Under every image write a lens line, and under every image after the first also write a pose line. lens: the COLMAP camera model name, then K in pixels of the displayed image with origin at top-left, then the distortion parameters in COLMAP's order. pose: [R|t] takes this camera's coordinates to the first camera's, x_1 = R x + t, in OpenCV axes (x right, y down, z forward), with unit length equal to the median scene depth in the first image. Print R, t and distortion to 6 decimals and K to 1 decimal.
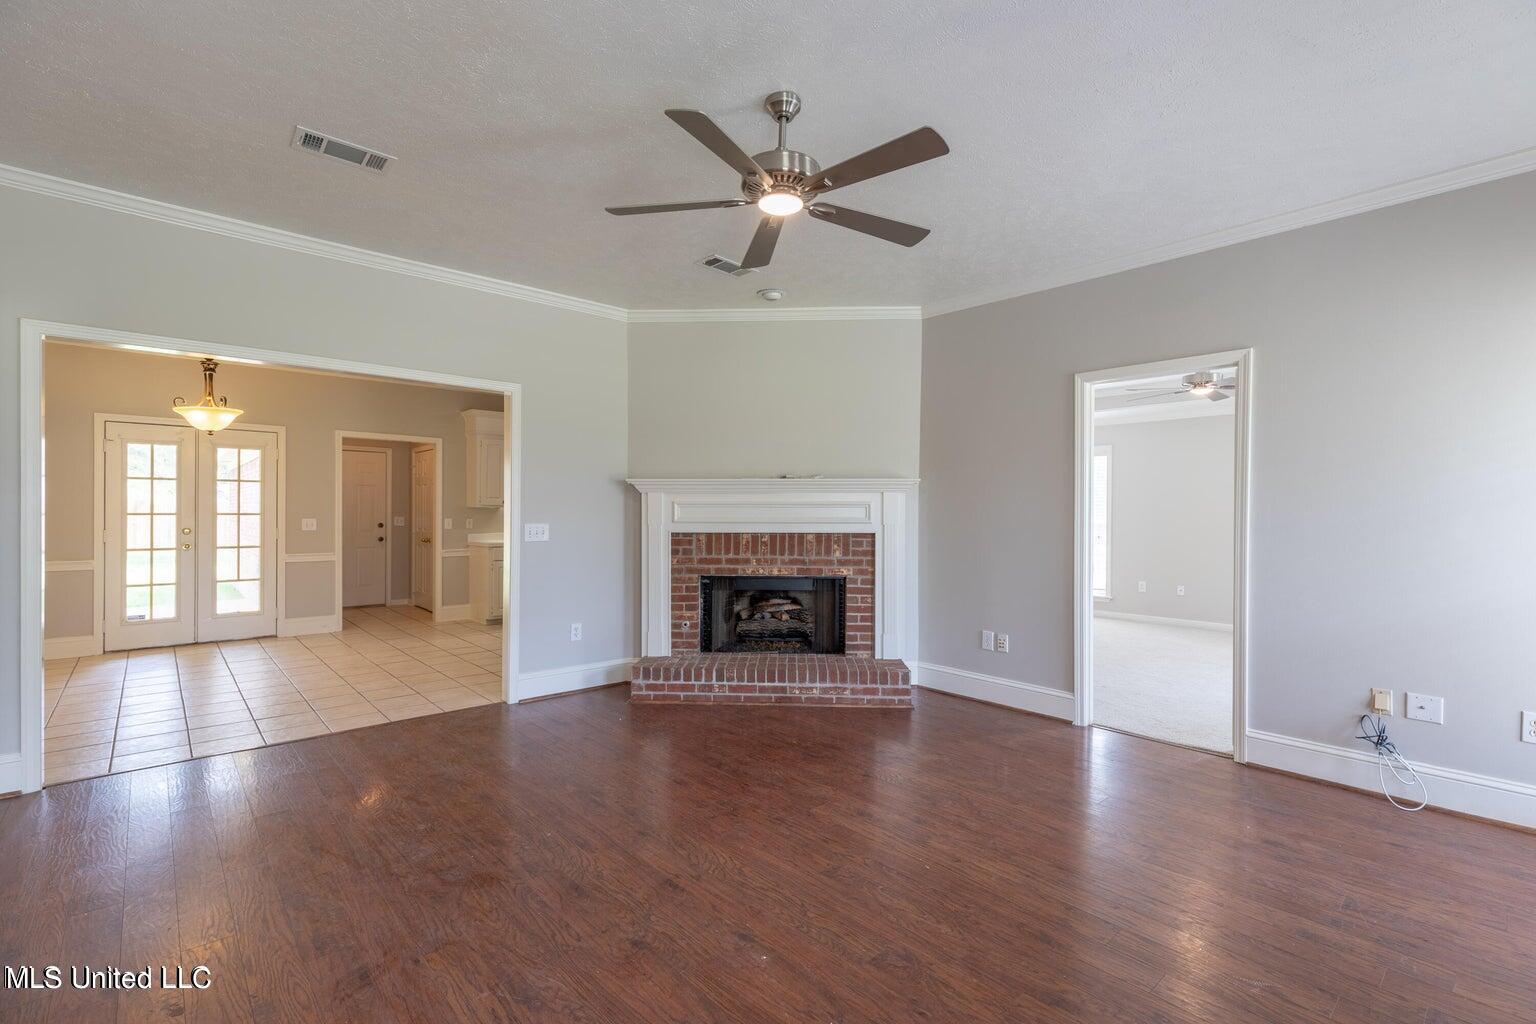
lens RADIAL K [[696.6, 0, 771.5], [0, 696.6, 509.0], [0, 0, 1]] dist [0.013553, -0.002239]
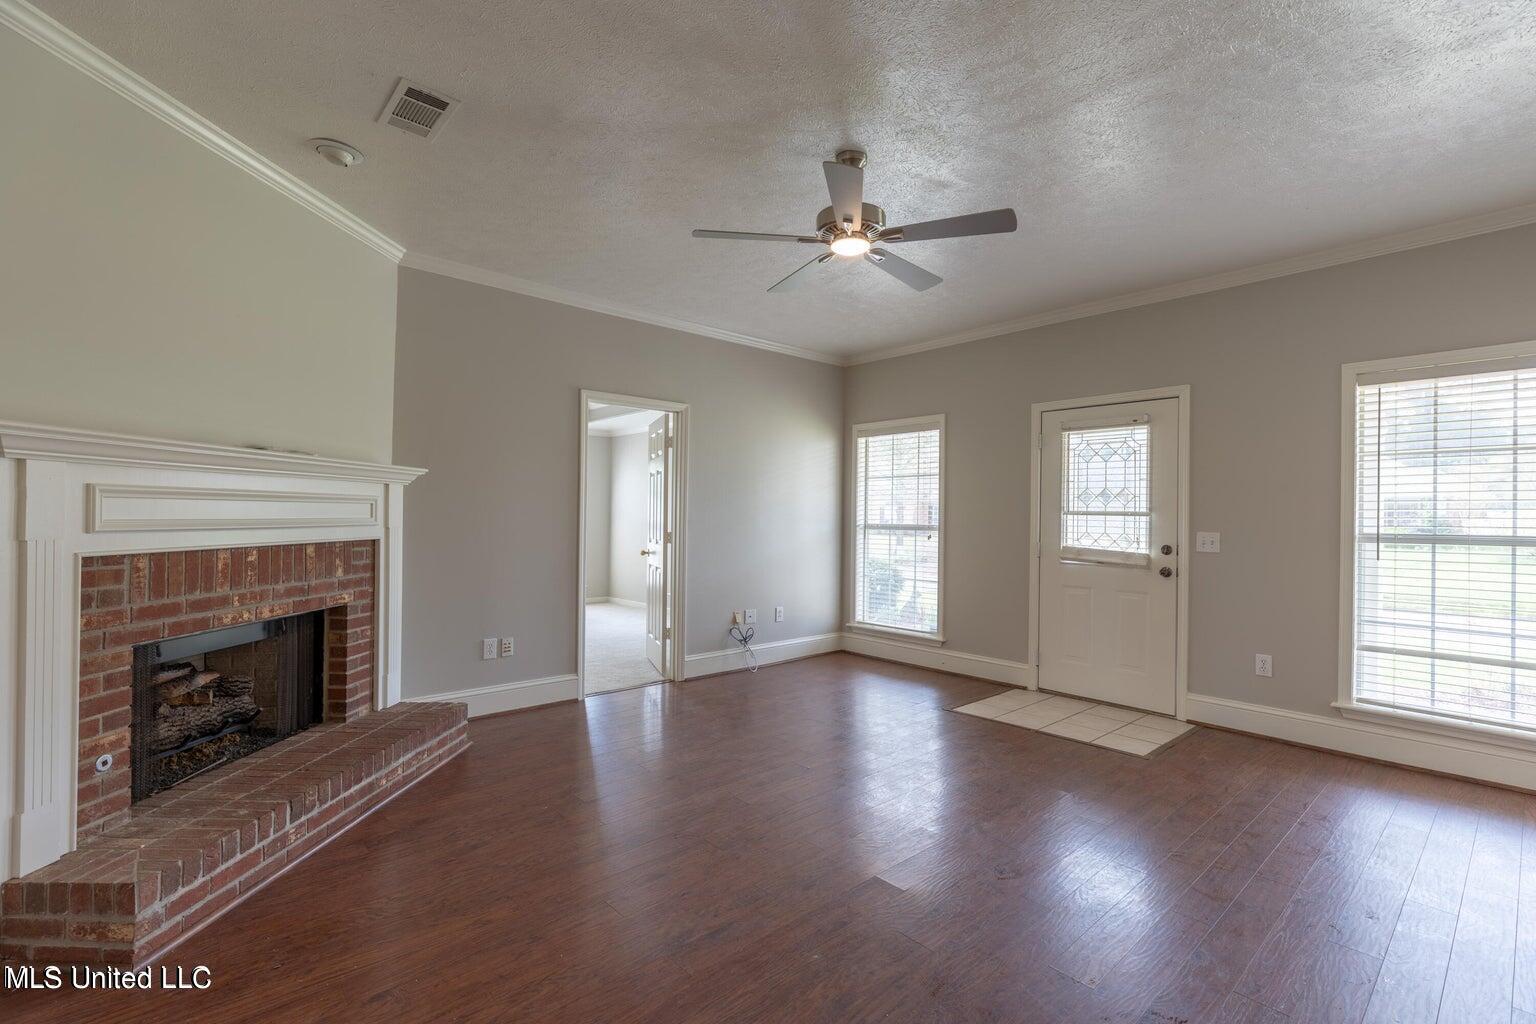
lens RADIAL K [[696.6, 0, 770.0], [0, 696.6, 511.8], [0, 0, 1]] dist [0.013553, -0.002239]
pose [[-0.002383, 0.000422, 0.999997, -0.581683], [-0.013181, 0.999913, -0.000453, 0.000852], [-0.999910, -0.013182, -0.002378, 0.589347]]
